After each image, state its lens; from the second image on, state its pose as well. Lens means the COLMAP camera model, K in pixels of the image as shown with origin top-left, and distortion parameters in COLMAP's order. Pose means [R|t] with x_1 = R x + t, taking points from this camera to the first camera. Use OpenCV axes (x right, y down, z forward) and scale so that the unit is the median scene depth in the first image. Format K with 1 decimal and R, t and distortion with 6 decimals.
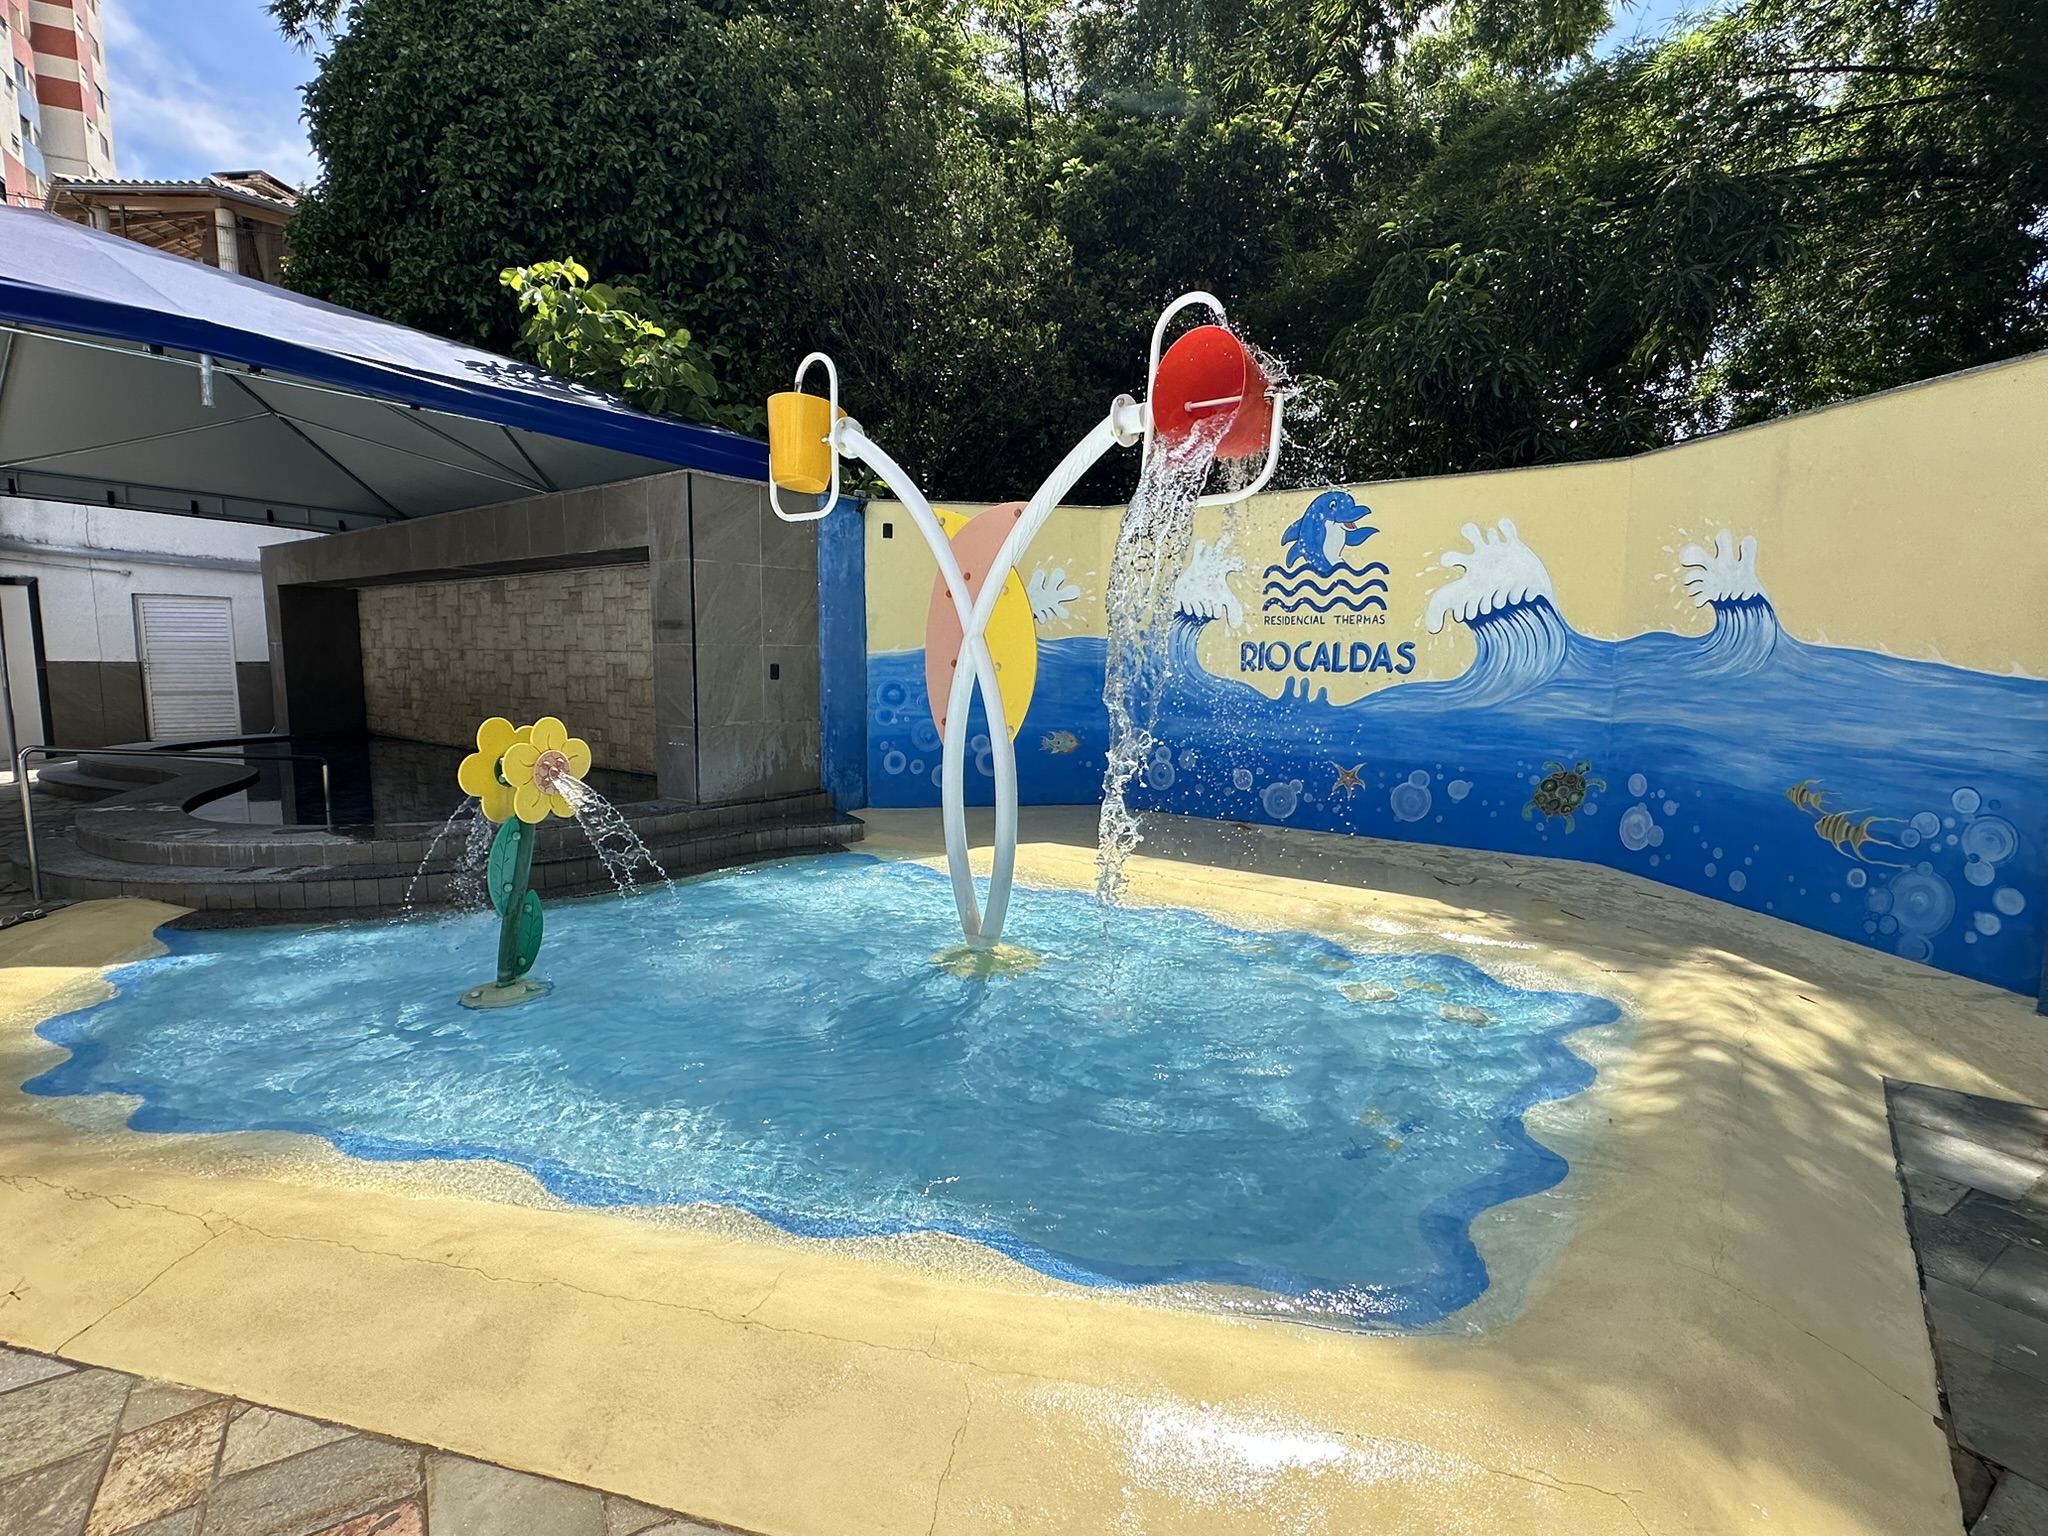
lens RADIAL K [[973.5, 0, 1021.7], [0, 973.5, 765.2], [0, 0, 1]] dist [-0.001066, 0.000817]
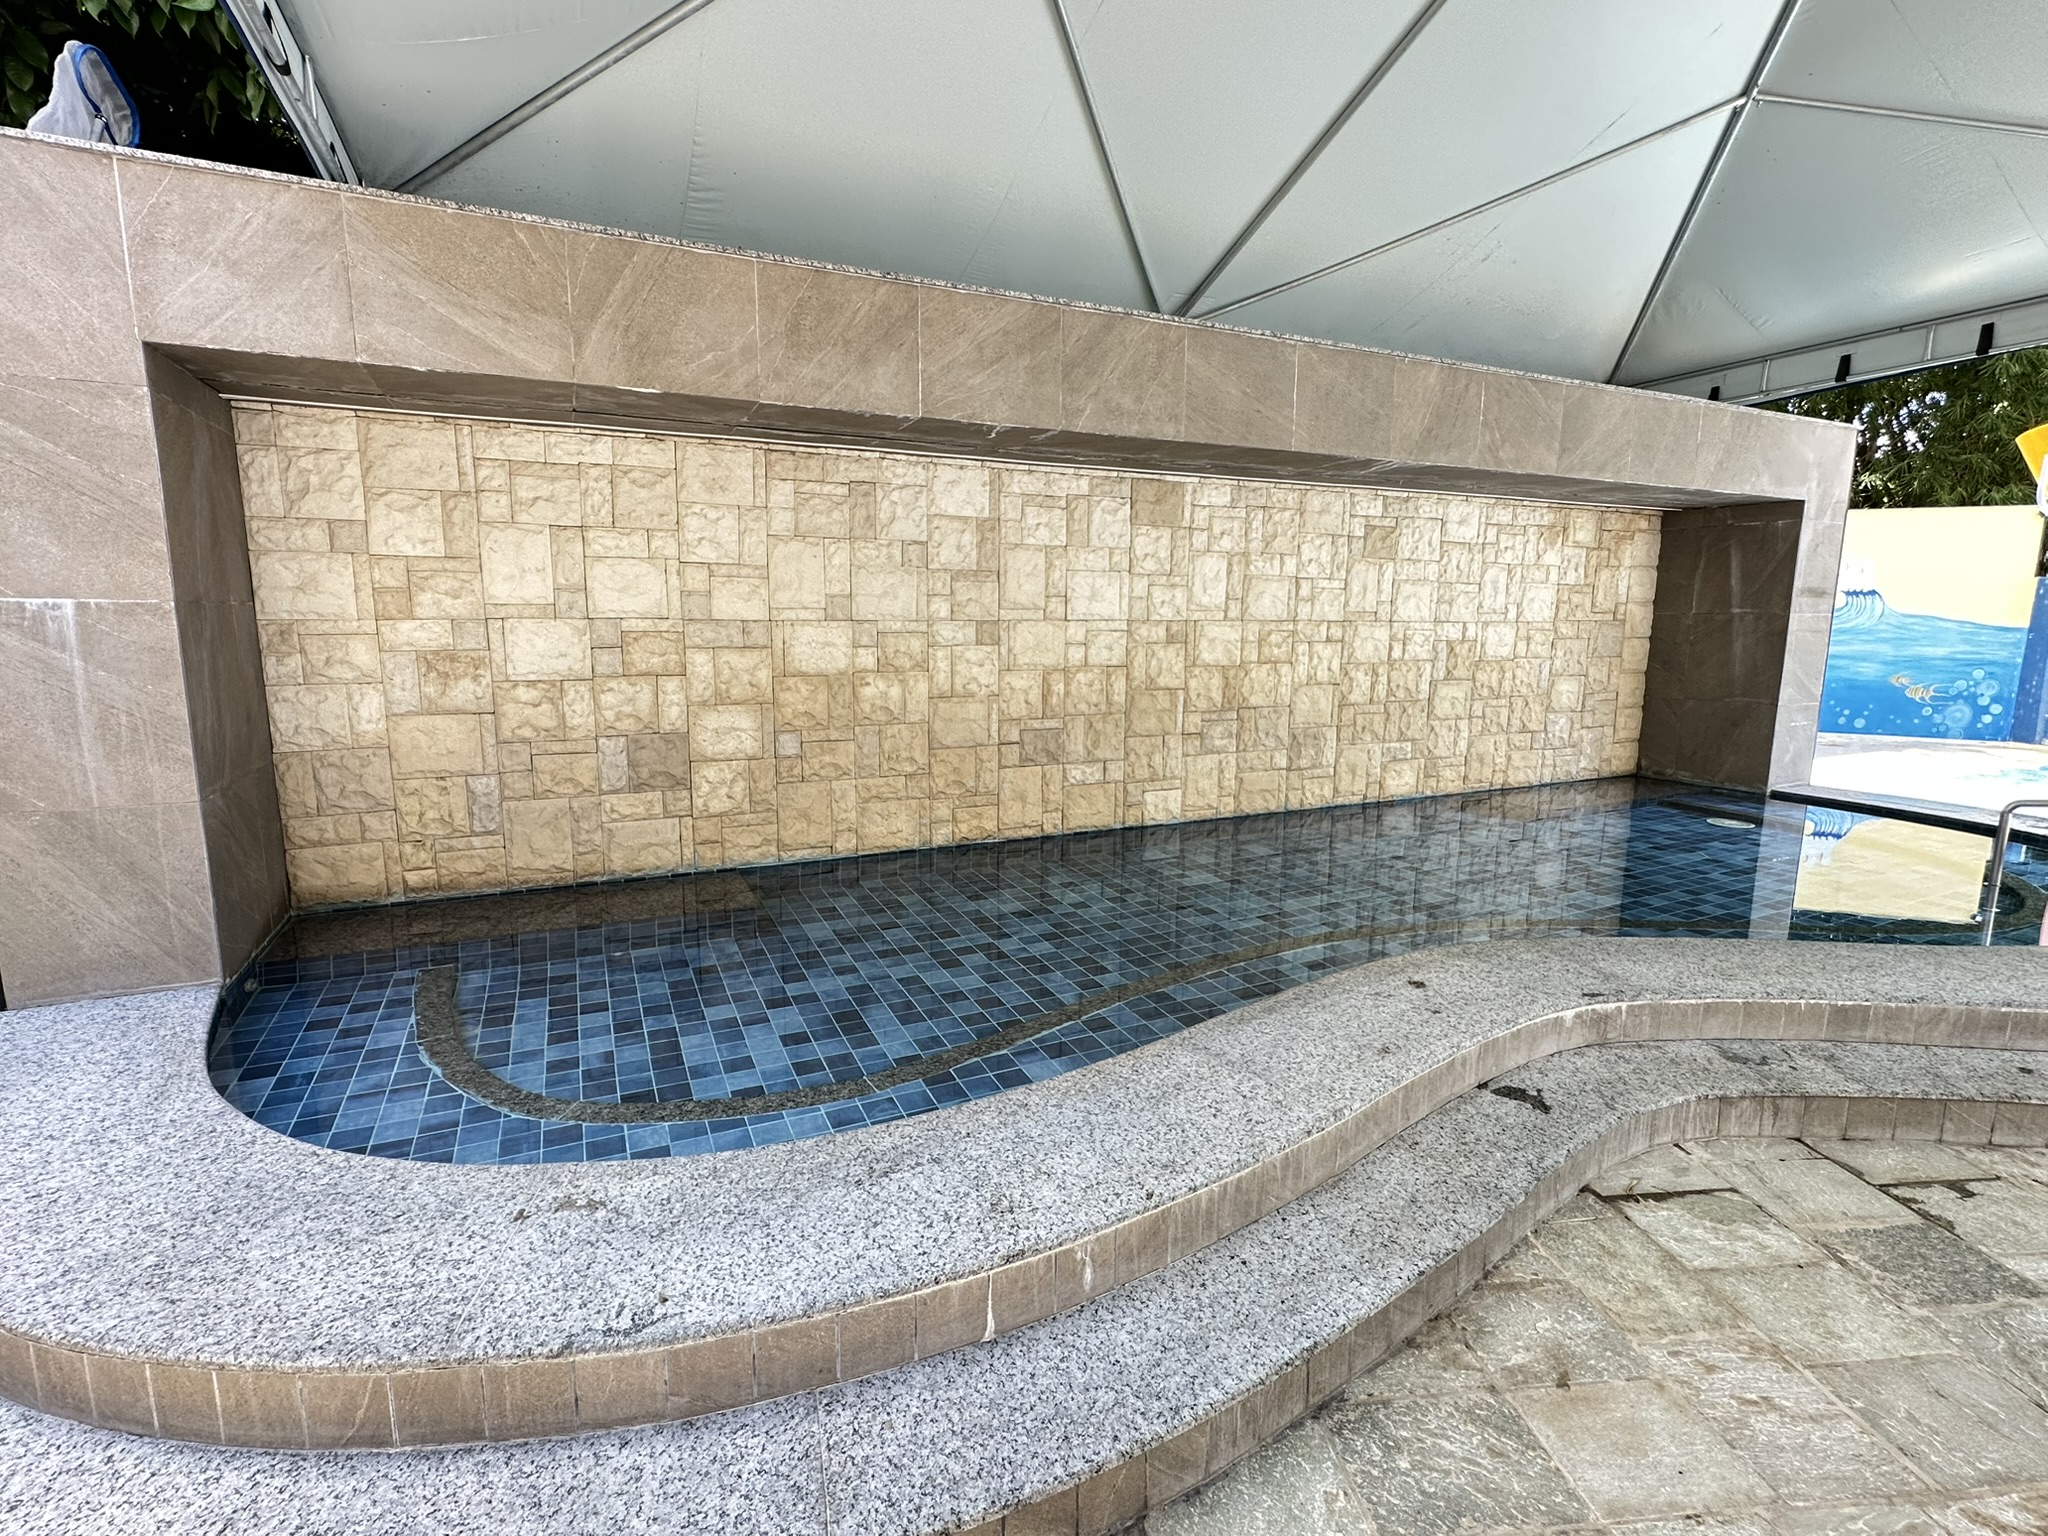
lens RADIAL K [[972.7, 0, 1021.1], [0, 972.7, 767.5], [0, 0, 1]] dist [-0.003542, 0.001592]
pose [[0.458685, -0.145346, 0.876631, -2.056361], [0.101577, 0.988642, 0.110769, -0.214947], [-0.882774, 0.038237, 0.468239, 1.674276]]
